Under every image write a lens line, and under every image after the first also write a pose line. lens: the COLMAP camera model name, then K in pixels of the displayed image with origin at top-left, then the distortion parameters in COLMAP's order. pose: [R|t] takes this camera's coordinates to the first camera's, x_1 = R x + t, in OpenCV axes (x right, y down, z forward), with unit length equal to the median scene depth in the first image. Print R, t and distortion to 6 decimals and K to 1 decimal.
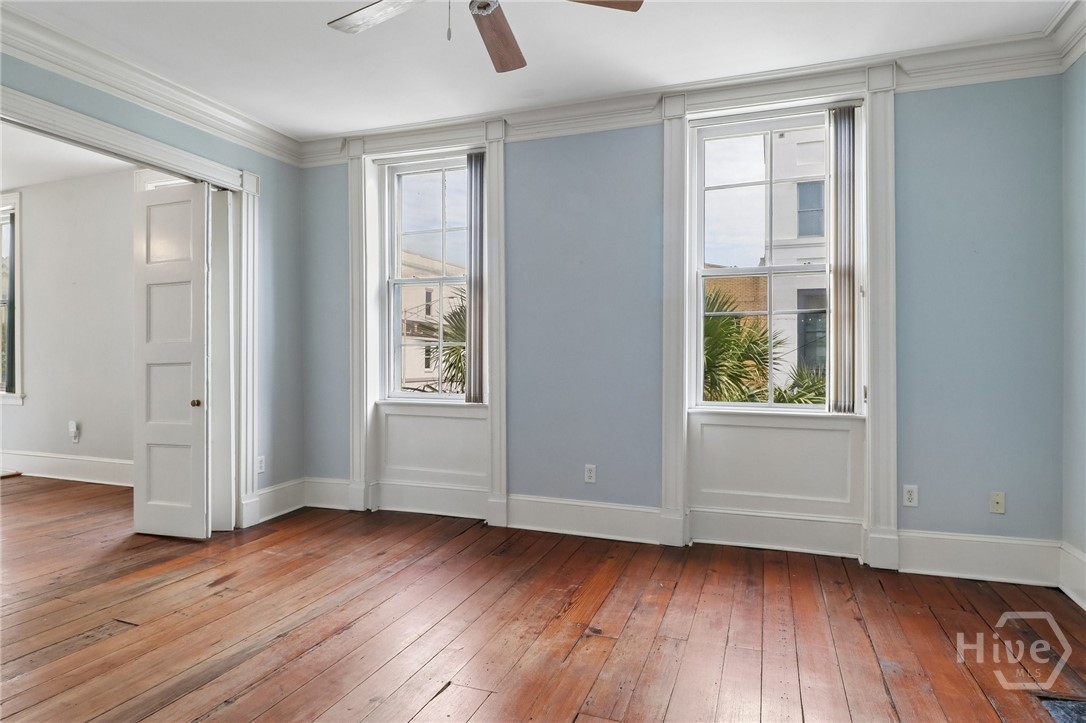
lens RADIAL K [[601.8, 0, 545.9], [0, 601.8, 352.0], [0, 0, 1]] dist [0.017645, -0.018766]
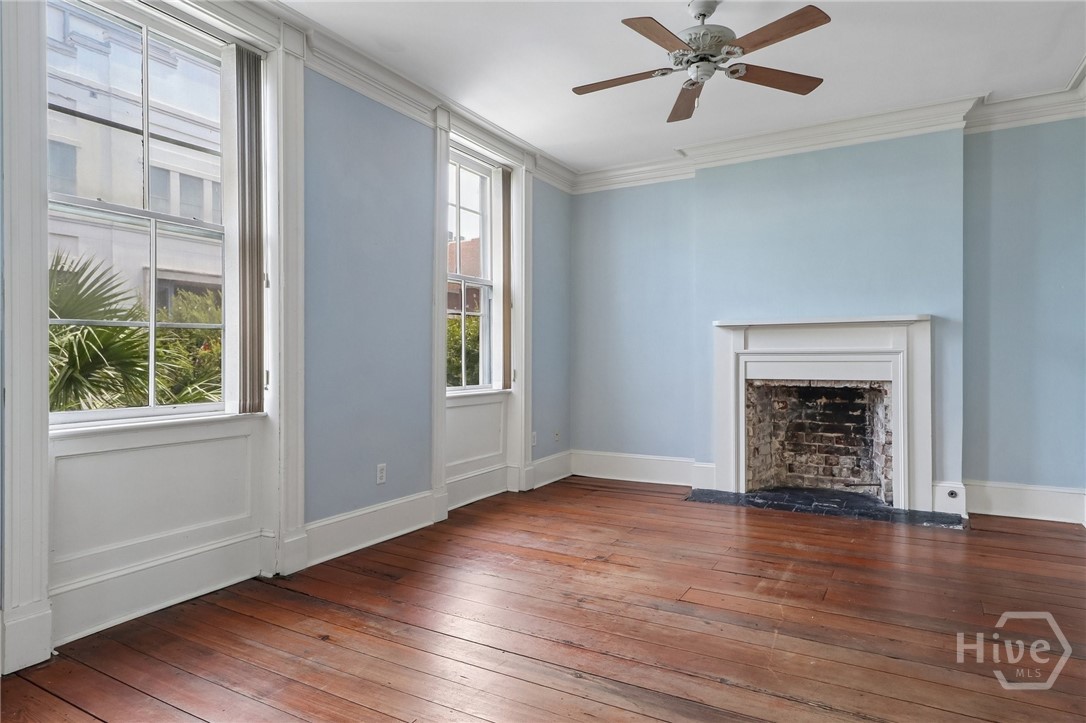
lens RADIAL K [[652.8, 0, 546.3], [0, 652.8, 357.5], [0, 0, 1]] dist [0.027979, -0.000875]
pose [[0.156780, -0.006510, 0.987612, -0.839184], [-0.009603, 0.999921, 0.008115, 0.011654], [-0.987587, -0.010756, 0.156705, 0.564302]]
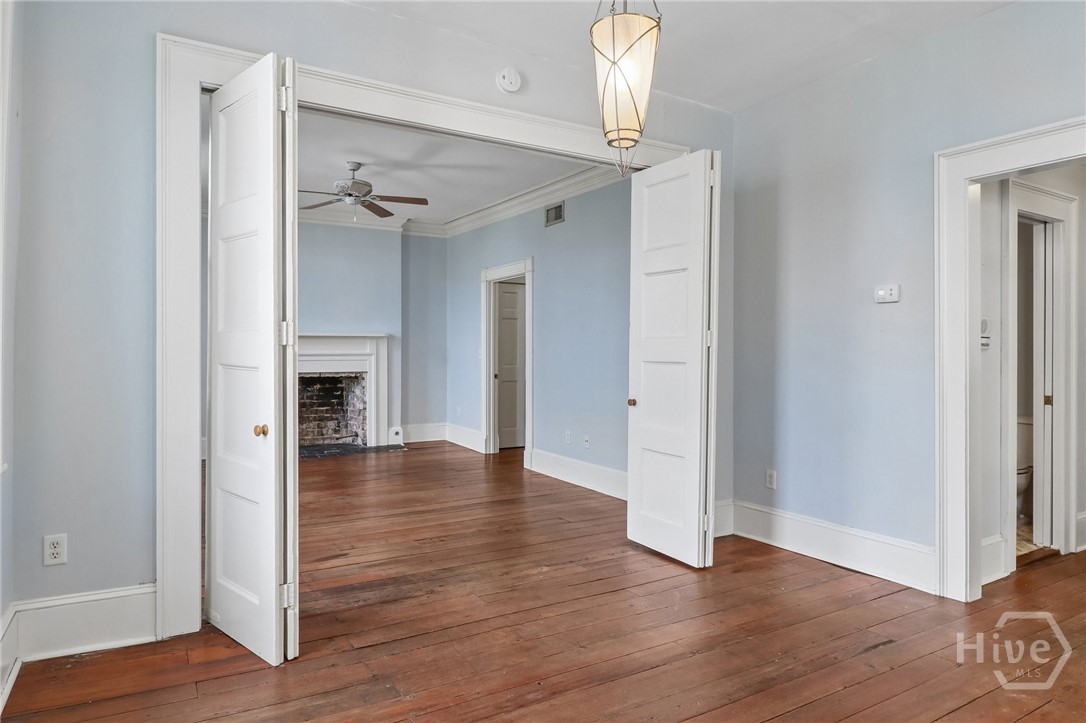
lens RADIAL K [[661.9, 0, 549.0], [0, 661.9, 356.2], [0, 0, 1]] dist [-0.001825, -0.001342]
pose [[-0.780110, -0.008310, 0.625587, -1.240551], [-0.011935, 0.999927, -0.001600, 0.007256], [-0.625528, -0.008715, -0.780153, 1.321479]]
